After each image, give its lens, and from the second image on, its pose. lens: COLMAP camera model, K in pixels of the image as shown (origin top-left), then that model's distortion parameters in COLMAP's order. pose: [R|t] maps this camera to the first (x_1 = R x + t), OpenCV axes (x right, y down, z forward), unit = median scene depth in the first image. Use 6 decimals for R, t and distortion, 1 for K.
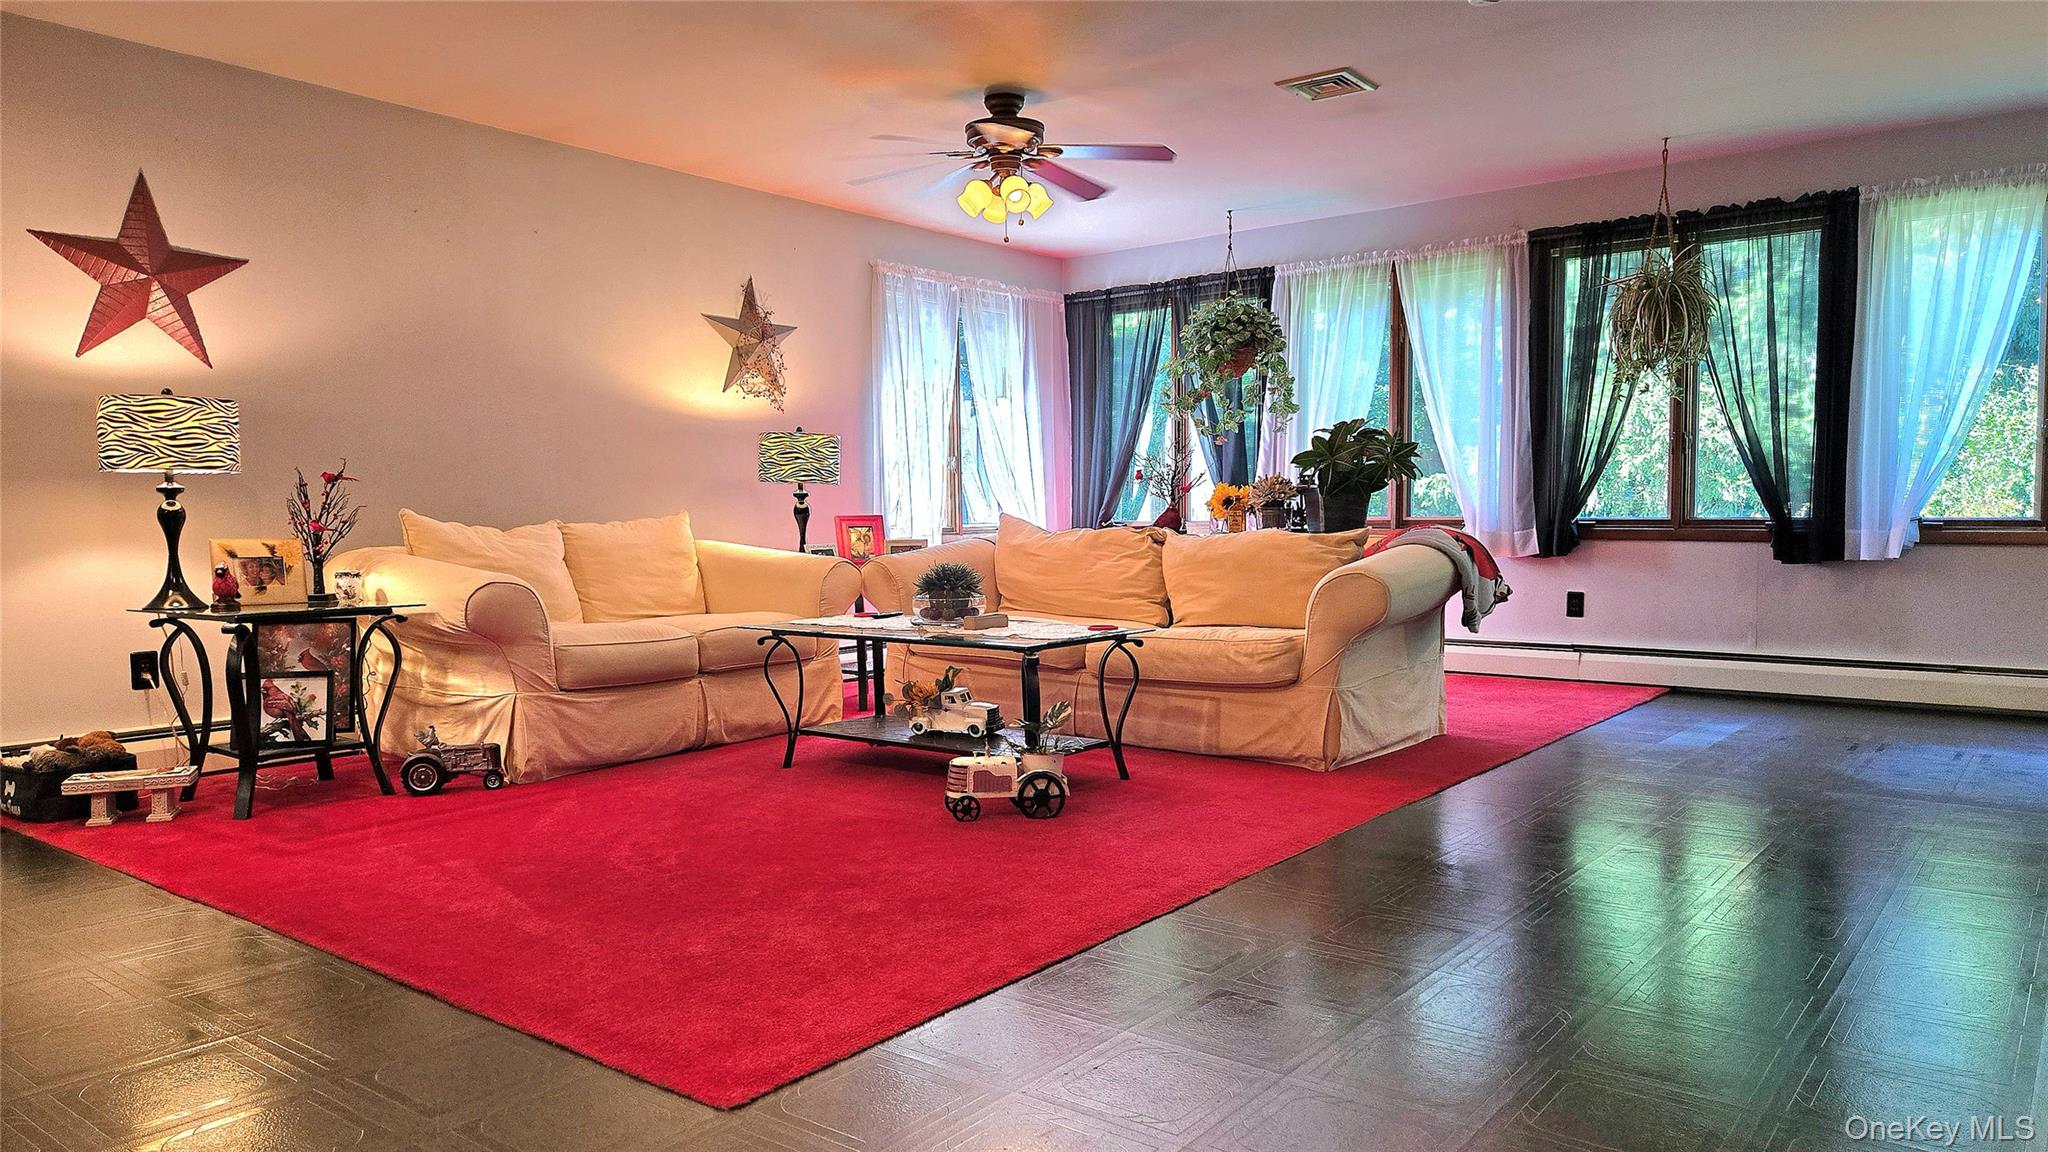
lens RADIAL K [[1368.7, 0, 1010.0], [0, 1368.7, 623.4], [0, 0, 1]] dist [0.047244, -0.034383]
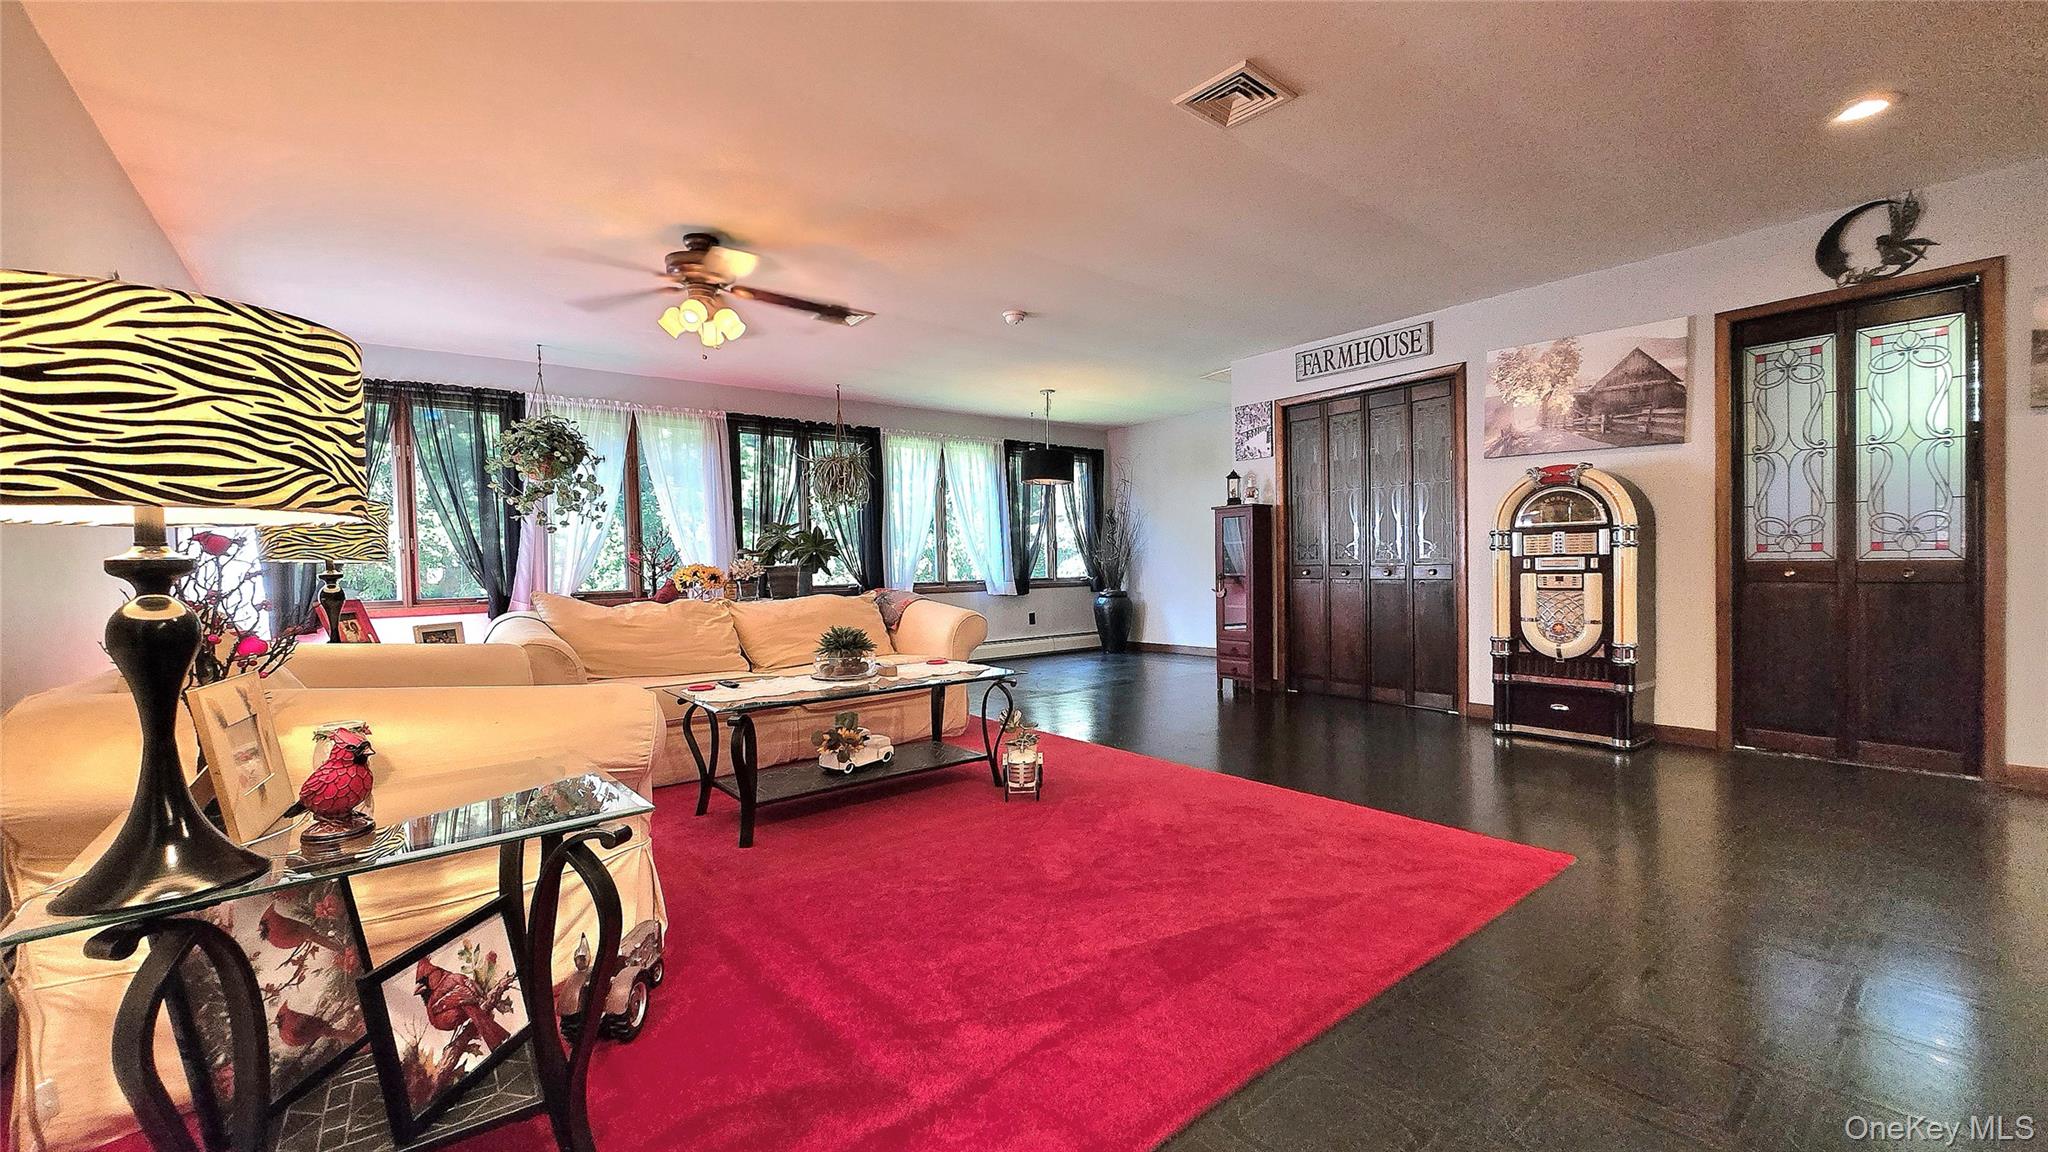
lens RADIAL K [[803.7, 0, 1041.5], [0, 803.7, 586.8], [0, 0, 1]] dist [-0.001333, 0.000118]
pose [[0.223393, -0.021436, 0.974493, -0.758862], [0.099834, 0.995004, -0.000999, -0.066671], [-0.969602, 0.097511, 0.224416, 0.719308]]
